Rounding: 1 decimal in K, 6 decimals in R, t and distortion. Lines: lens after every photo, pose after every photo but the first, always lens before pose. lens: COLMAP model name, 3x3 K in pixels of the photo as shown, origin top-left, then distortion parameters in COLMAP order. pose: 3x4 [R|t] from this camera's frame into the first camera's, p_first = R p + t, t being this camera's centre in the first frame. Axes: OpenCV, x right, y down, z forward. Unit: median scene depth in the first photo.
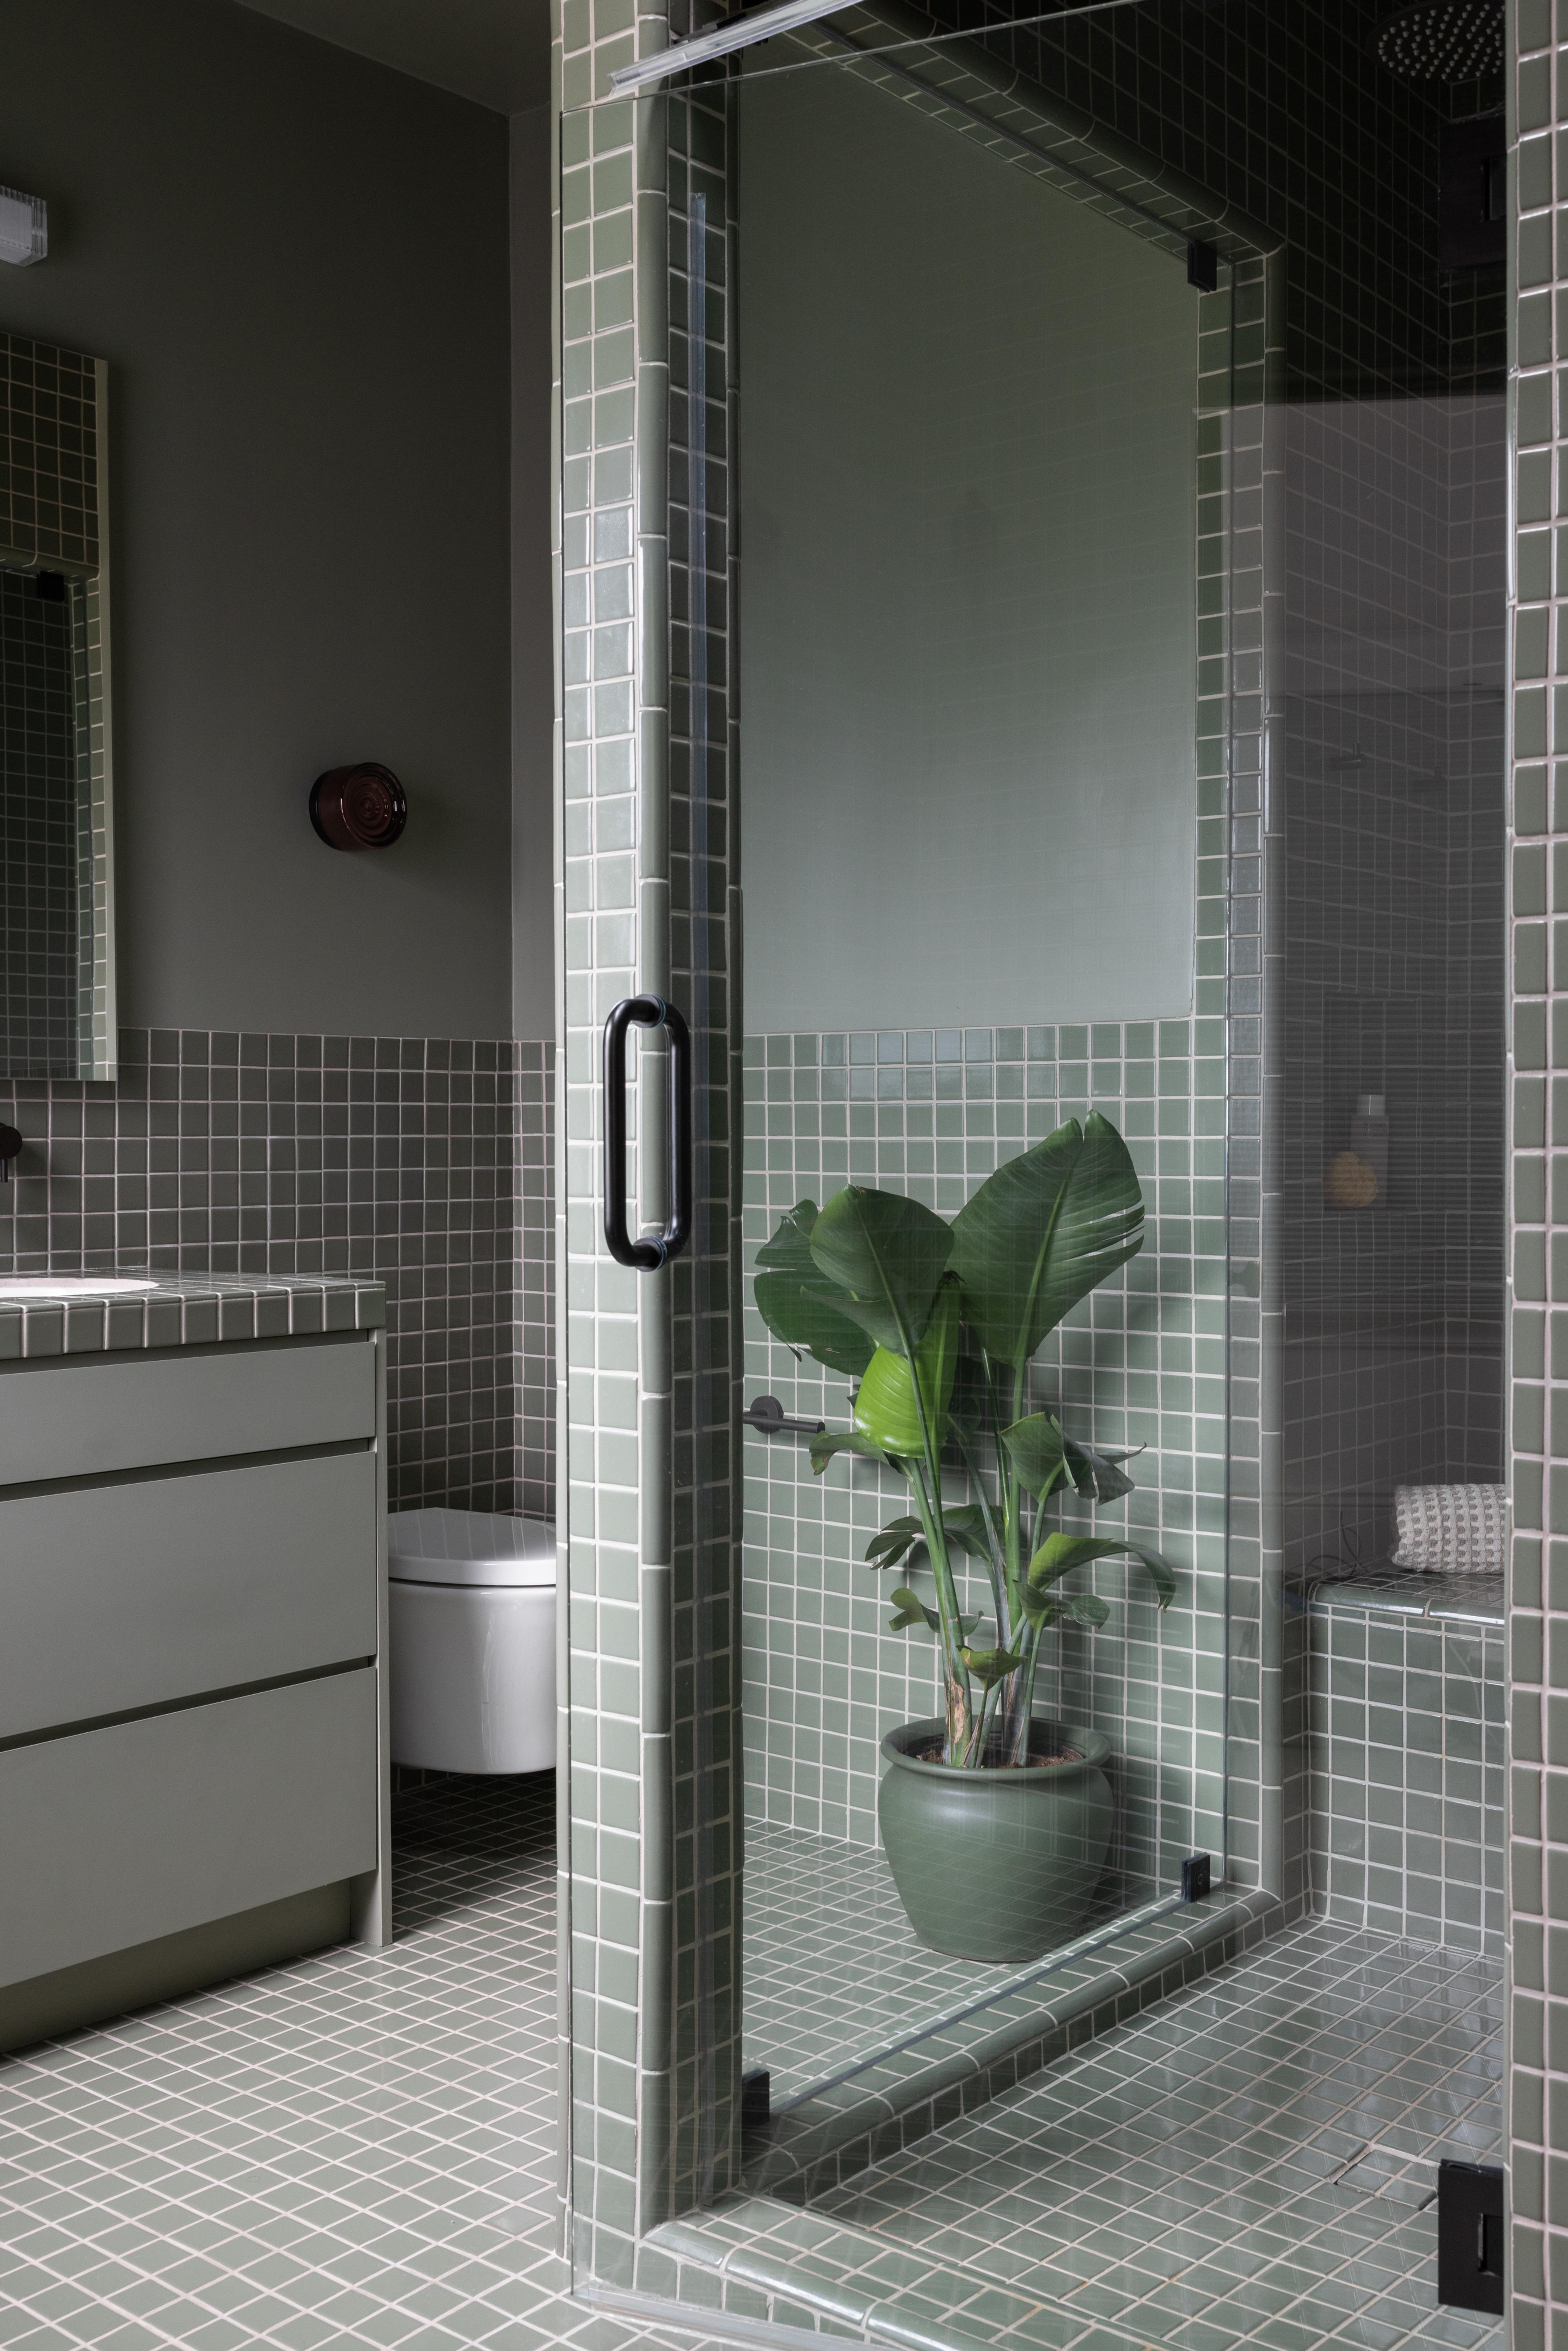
lens RADIAL K [[2355.8, 0, 763.6], [0, 2355.8, 1197.6], [0, 0, 1]] dist [0.013976, 0.000000]
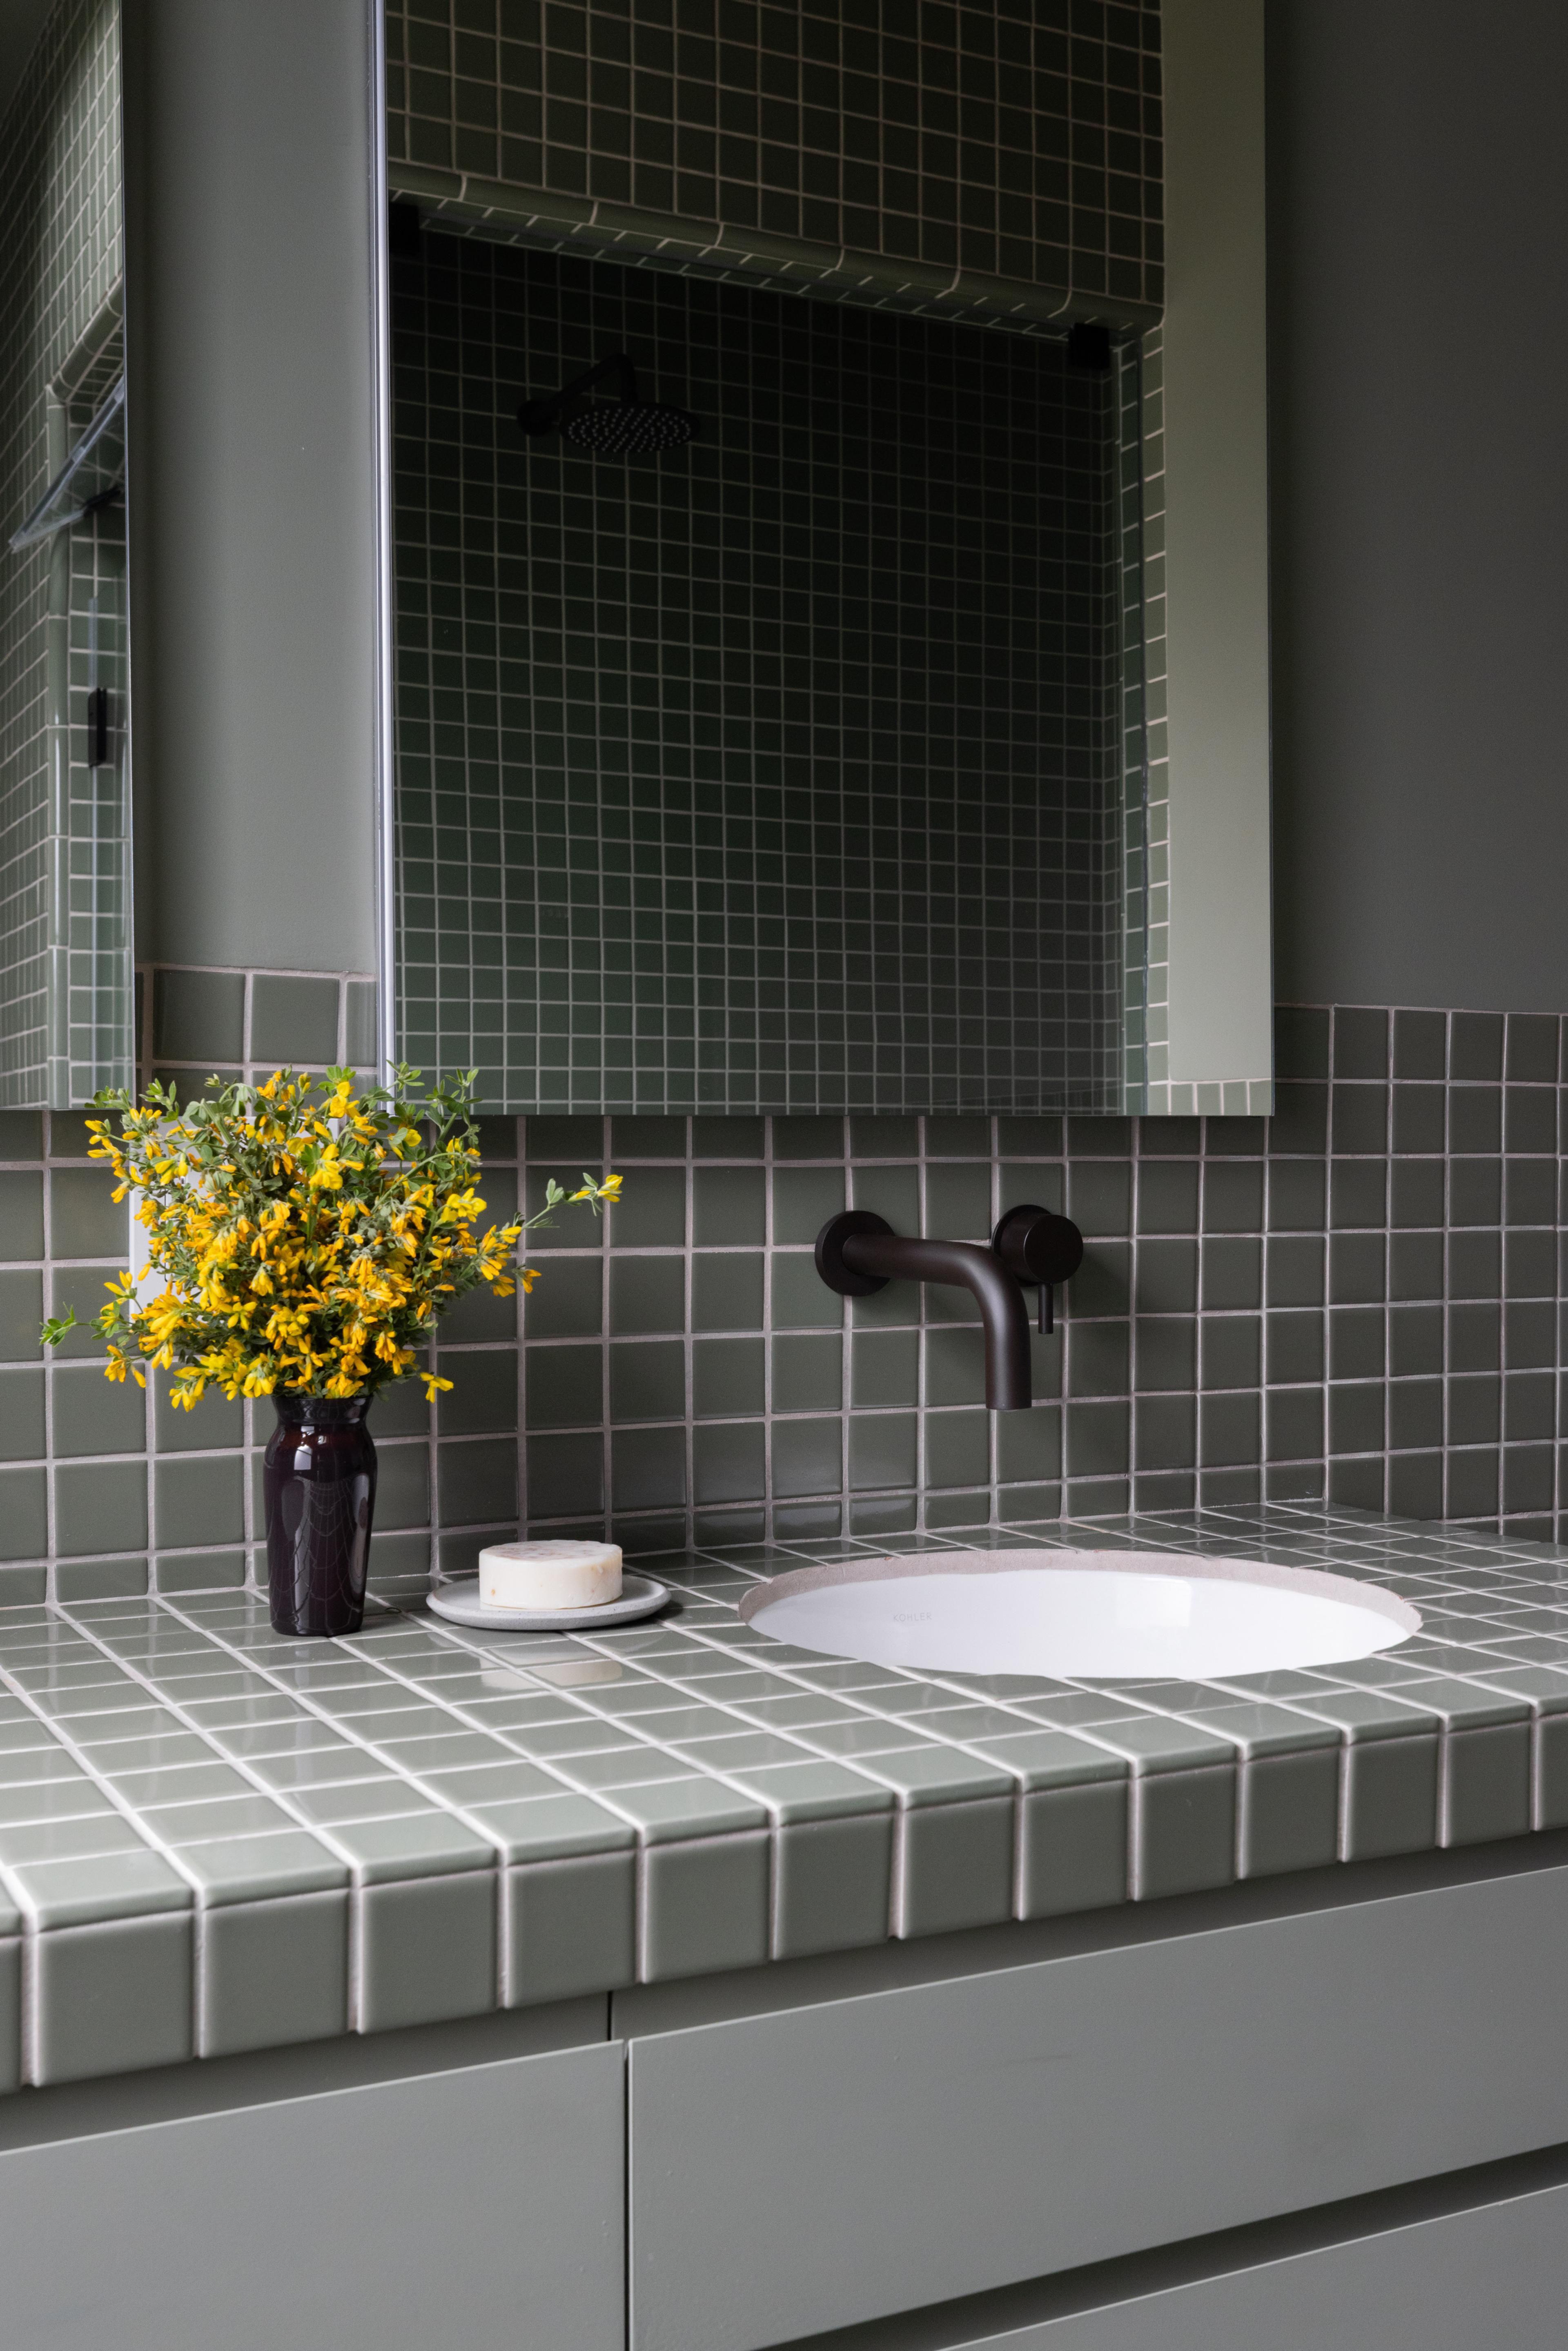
lens RADIAL K [[2355.8, 0, 796.5], [0, 2355.8, 1173.7], [0, 0, 1]] dist [0.013976, 0.000000]
pose [[0.925566, 0.001663, -0.378582, -0.181859], [-0.009242, 0.999792, -0.018205, -0.028075], [0.378472, 0.020349, 0.925389, 0.521614]]
